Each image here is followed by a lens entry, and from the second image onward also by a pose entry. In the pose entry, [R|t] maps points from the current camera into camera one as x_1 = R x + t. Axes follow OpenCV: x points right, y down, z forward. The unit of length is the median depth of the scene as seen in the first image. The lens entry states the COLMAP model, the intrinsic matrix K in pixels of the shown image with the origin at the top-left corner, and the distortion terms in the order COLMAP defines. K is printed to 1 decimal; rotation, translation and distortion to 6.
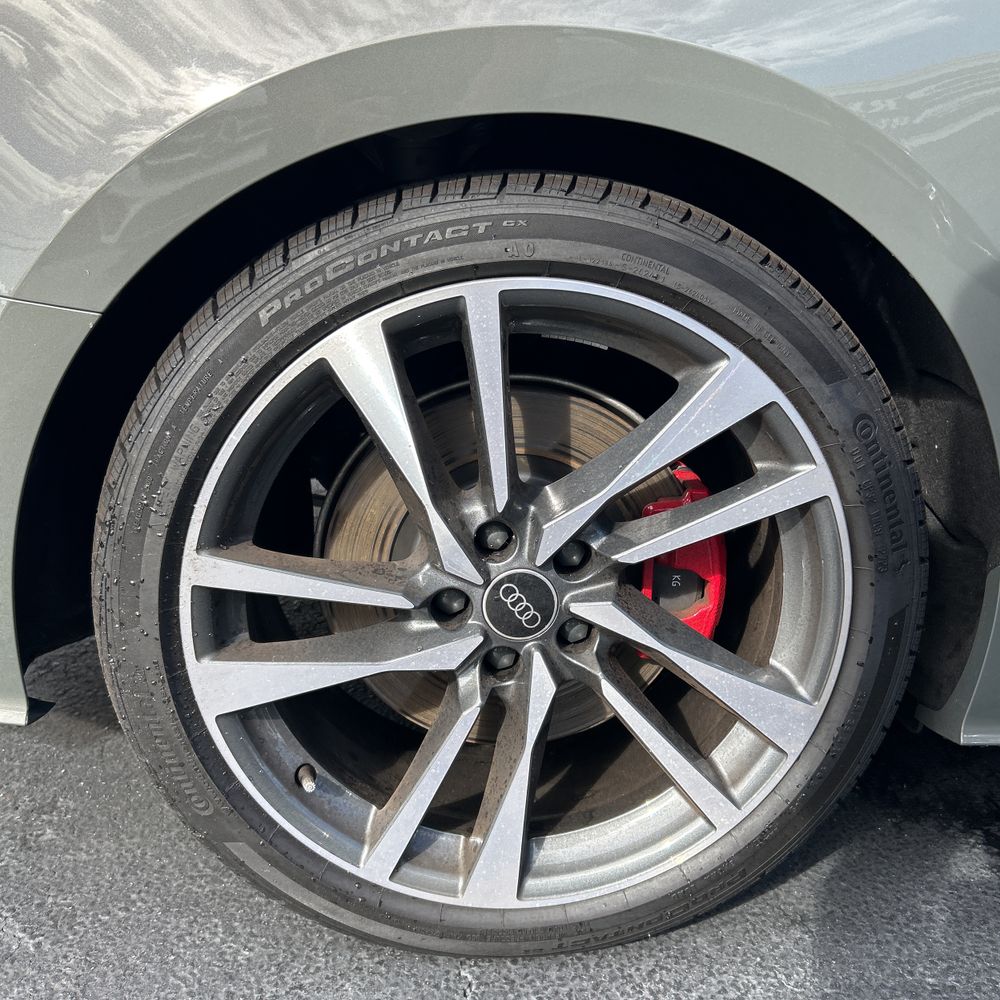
lens RADIAL K [[982.4, 0, 500.0], [0, 982.4, 500.0], [0, 0, 1]] dist [0.161247, -0.357265]
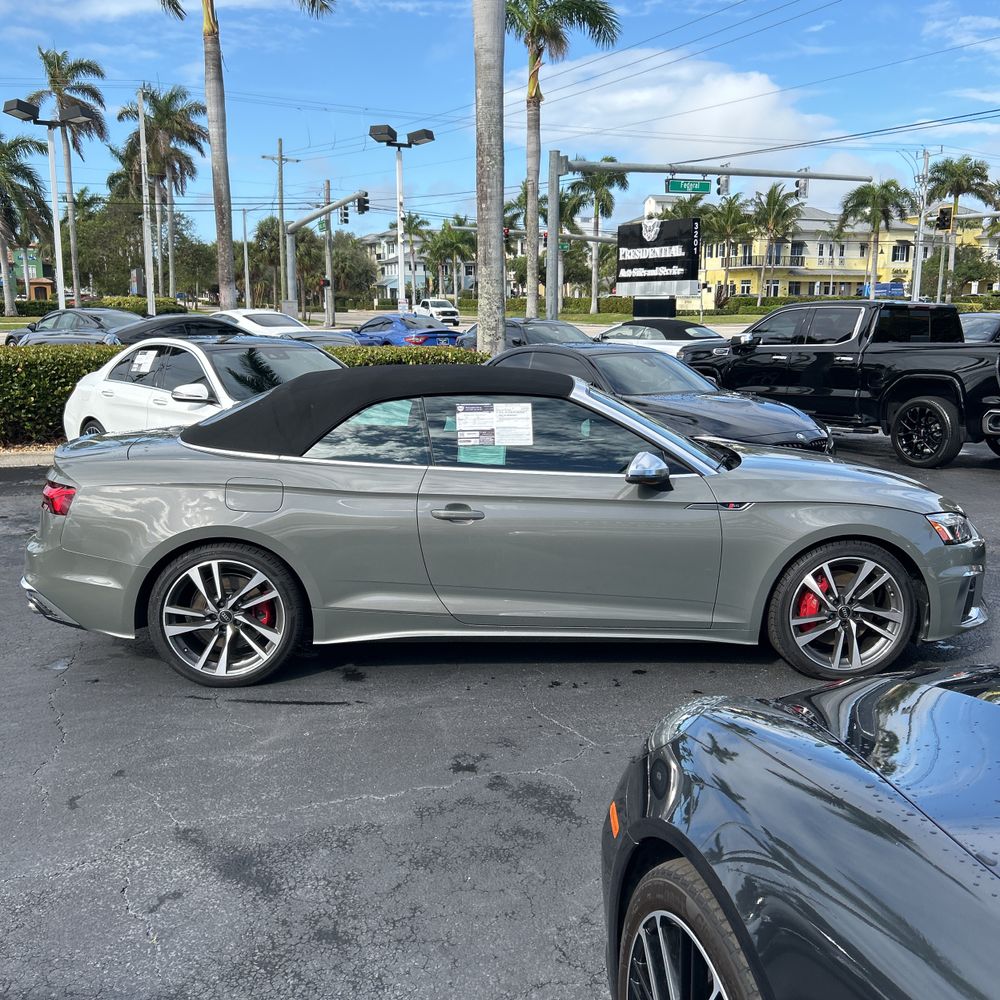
lens RADIAL K [[1017.0, 0, 494.6], [0, 1017.0, 506.5], [0, 0, 1]] dist [0.038343, -0.047965]
pose [[0.999745, -0.005971, -0.021777, 1.609371], [0.003761, 0.994965, -0.100156, 0.070000], [0.022265, 0.100049, 0.994733, -4.559402]]
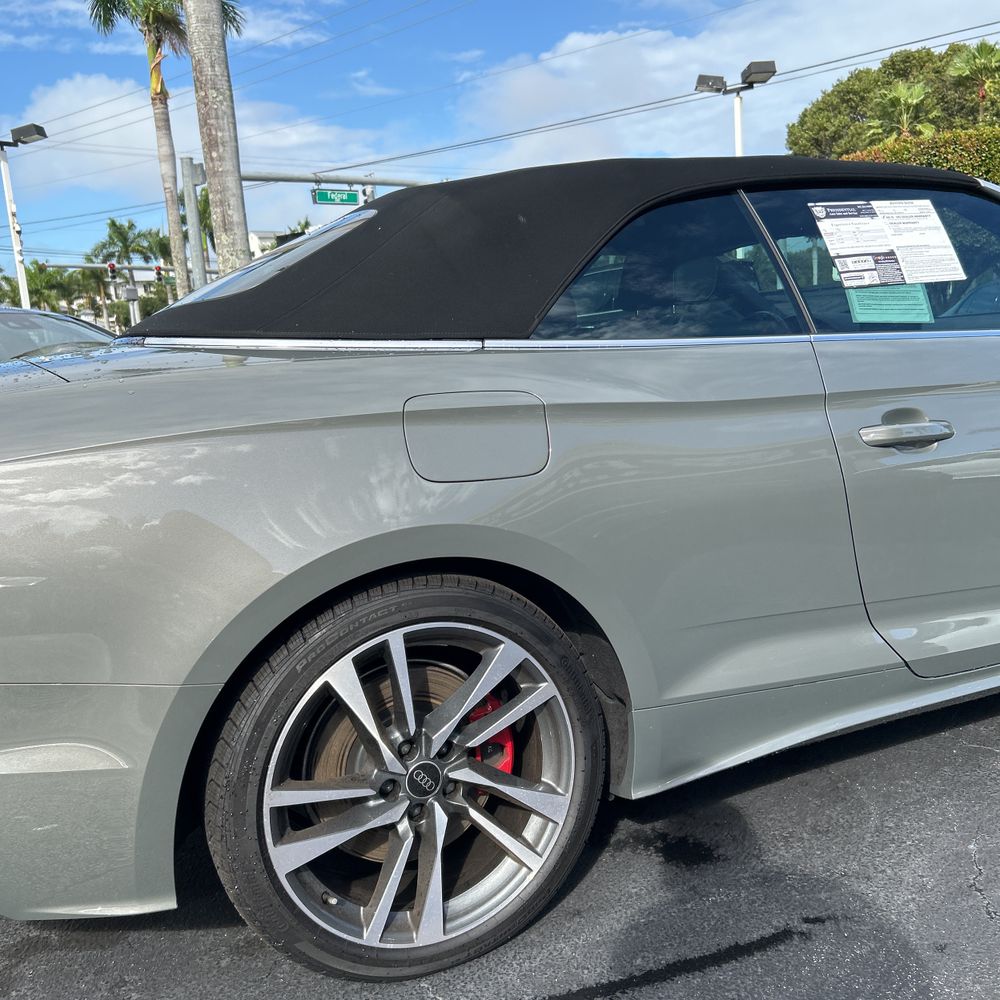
lens RADIAL K [[1017.0, 0, 494.6], [0, 1017.0, 506.5], [0, 0, 1]] dist [0.038343, -0.047965]
pose [[0.930759, -0.136712, 0.339114, -0.459827], [0.182256, 0.977504, -0.106158, -0.183715], [-0.316972, 0.160613, 0.934737, -1.028251]]
